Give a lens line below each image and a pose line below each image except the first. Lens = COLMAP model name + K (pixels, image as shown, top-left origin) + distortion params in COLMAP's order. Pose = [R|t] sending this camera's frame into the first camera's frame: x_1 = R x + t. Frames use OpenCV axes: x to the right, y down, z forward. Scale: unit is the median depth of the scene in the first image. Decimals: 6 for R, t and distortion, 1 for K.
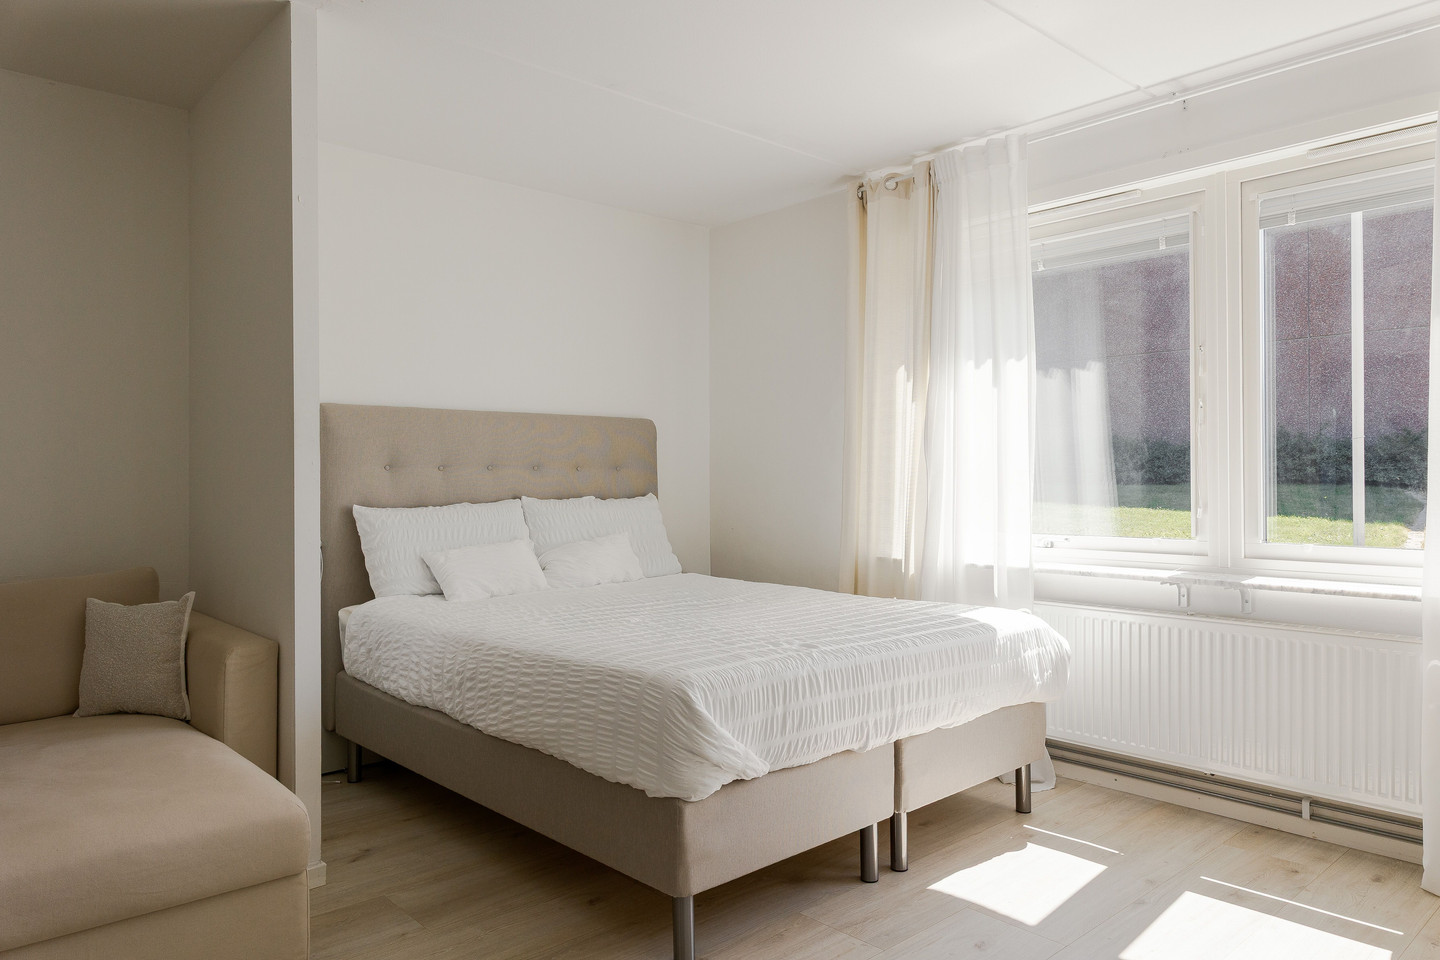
lens RADIAL K [[978.1, 0, 711.2], [0, 978.1, 484.8], [0, 0, 1]] dist [0.009773, 0.002861]
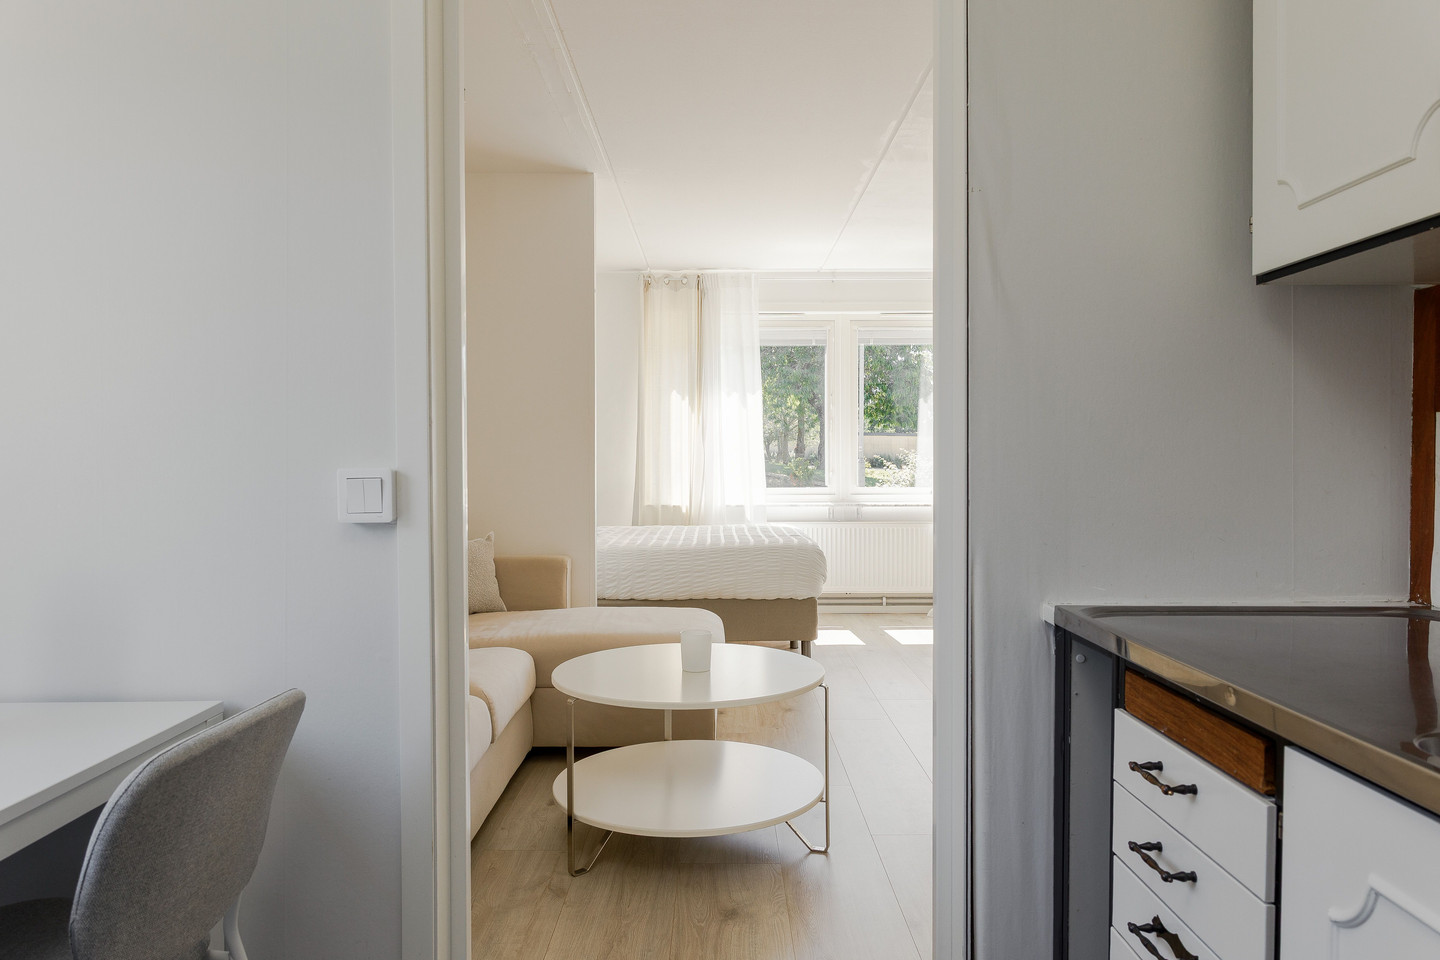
lens RADIAL K [[978.1, 0, 711.2], [0, 978.1, 484.8], [0, 0, 1]] dist [0.009773, 0.002861]
pose [[0.675079, -0.015695, 0.737579, -1.113609], [0.002370, 0.999815, 0.019106, 0.009637], [-0.737742, -0.011150, 0.674991, -0.202245]]
